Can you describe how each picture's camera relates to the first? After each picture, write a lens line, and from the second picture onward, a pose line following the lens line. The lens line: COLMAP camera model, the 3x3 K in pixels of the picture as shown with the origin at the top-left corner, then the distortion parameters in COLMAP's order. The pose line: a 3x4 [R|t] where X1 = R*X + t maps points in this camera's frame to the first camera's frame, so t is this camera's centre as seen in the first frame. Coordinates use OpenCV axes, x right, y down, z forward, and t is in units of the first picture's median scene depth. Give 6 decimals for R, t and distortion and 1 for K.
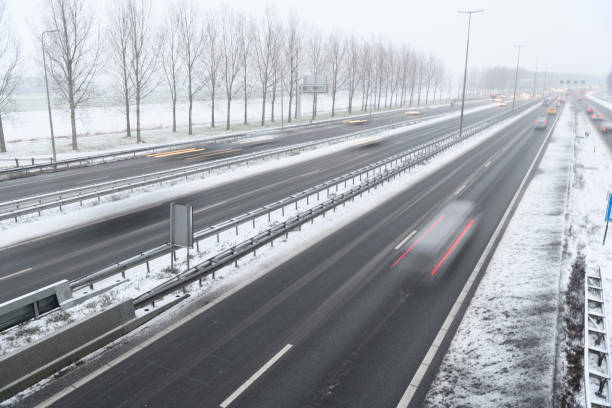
lens RADIAL K [[487.1, 0, 305.0], [0, 487.1, 203.5], [0, 0, 1]] dist [-0.017174, -0.004231]
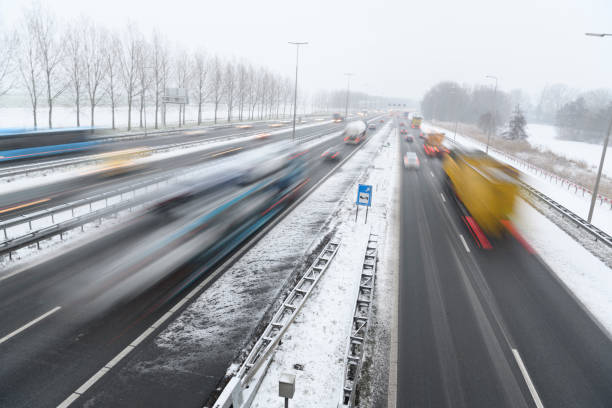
lens RADIAL K [[415.8, 0, 307.5], [0, 415.8, 203.7], [0, 0, 1]] dist [0.005802, -0.000371]
pose [[0.962018, -0.018441, 0.272362, 0.119670], [0.017370, 0.999829, 0.006341, 0.017515], [-0.272432, -0.001369, 0.962174, -0.063649]]
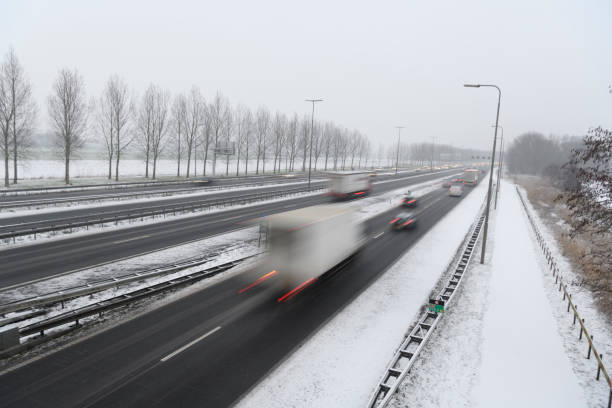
lens RADIAL K [[415.5, 0, 307.9], [0, 415.5, 206.2], [0, 0, 1]] dist [0.004252, 0.000487]
pose [[0.998040, 0.038659, 0.049216, 0.502769], [-0.032996, 0.993263, -0.111083, 0.069396], [-0.053178, 0.109241, 0.992592, -0.268754]]
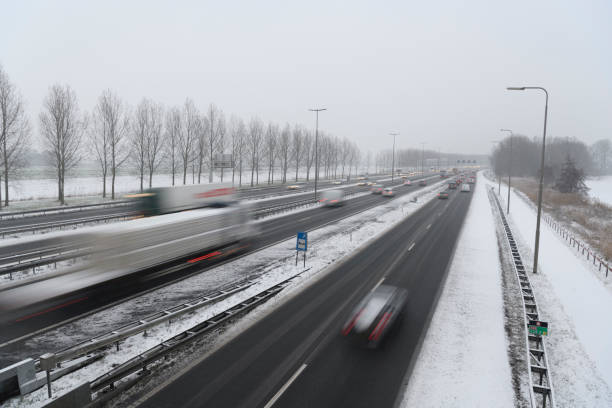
lens RADIAL K [[415.5, 0, 307.9], [0, 415.5, 206.2], [0, 0, 1]] dist [0.004252, 0.000487]
pose [[0.996185, 0.001562, 0.087256, 0.385606], [0.010170, 0.990950, -0.133846, 0.053092], [-0.086676, 0.134223, 0.987153, -0.208654]]
